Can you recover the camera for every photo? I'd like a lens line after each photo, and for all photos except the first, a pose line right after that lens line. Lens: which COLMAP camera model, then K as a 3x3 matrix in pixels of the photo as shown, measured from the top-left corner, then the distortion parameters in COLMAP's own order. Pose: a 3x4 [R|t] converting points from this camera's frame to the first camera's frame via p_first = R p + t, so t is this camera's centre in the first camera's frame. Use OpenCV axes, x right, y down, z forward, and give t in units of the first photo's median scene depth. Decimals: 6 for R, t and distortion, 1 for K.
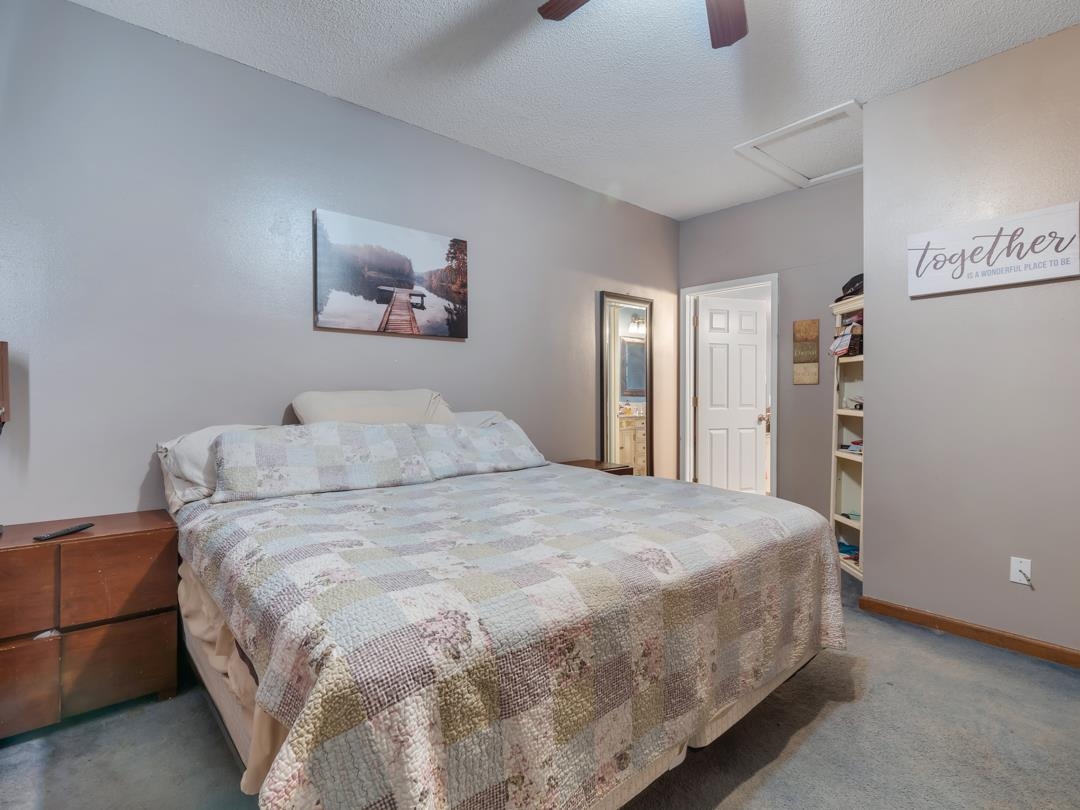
lens RADIAL K [[528.6, 0, 534.8], [0, 528.6, 399.6], [0, 0, 1]] dist [-0.008582, -0.002019]
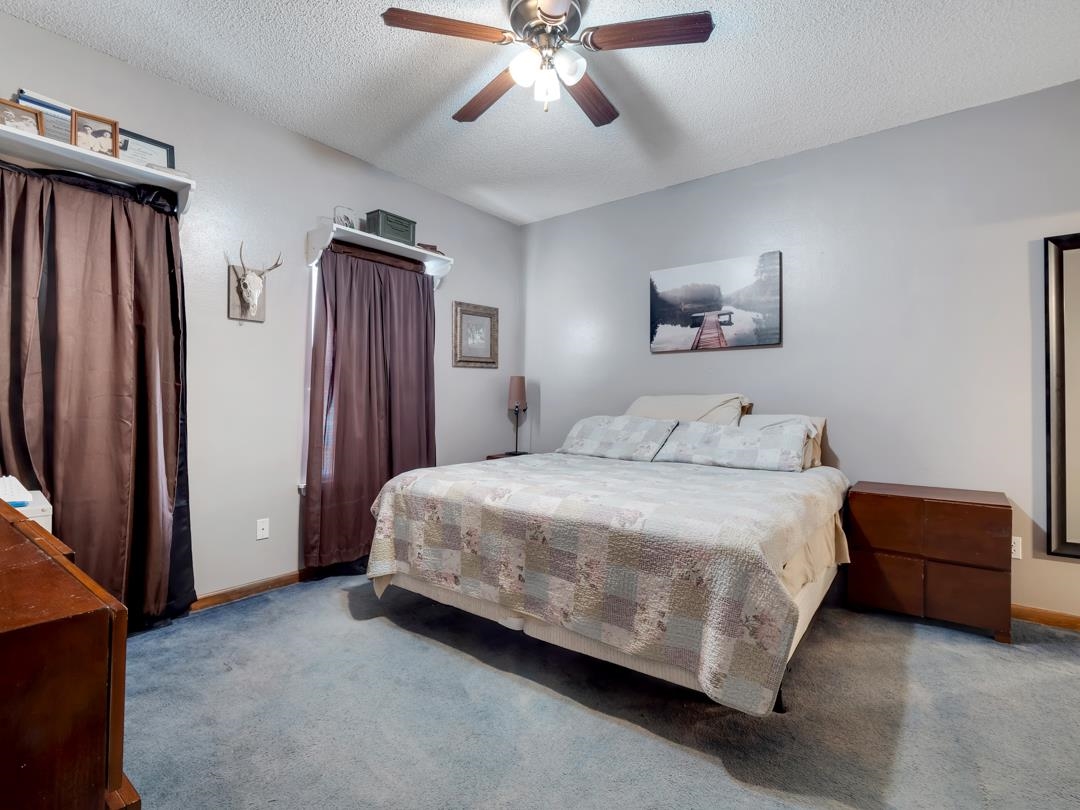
lens RADIAL K [[528.6, 0, 532.9], [0, 528.6, 402.2], [0, 0, 1]] dist [-0.008582, -0.002019]
pose [[0.194648, 0.000159, -0.980873, 0.910174], [-0.011510, 0.999932, -0.002122, 0.007627], [0.980806, 0.011703, 0.194636, 0.372217]]
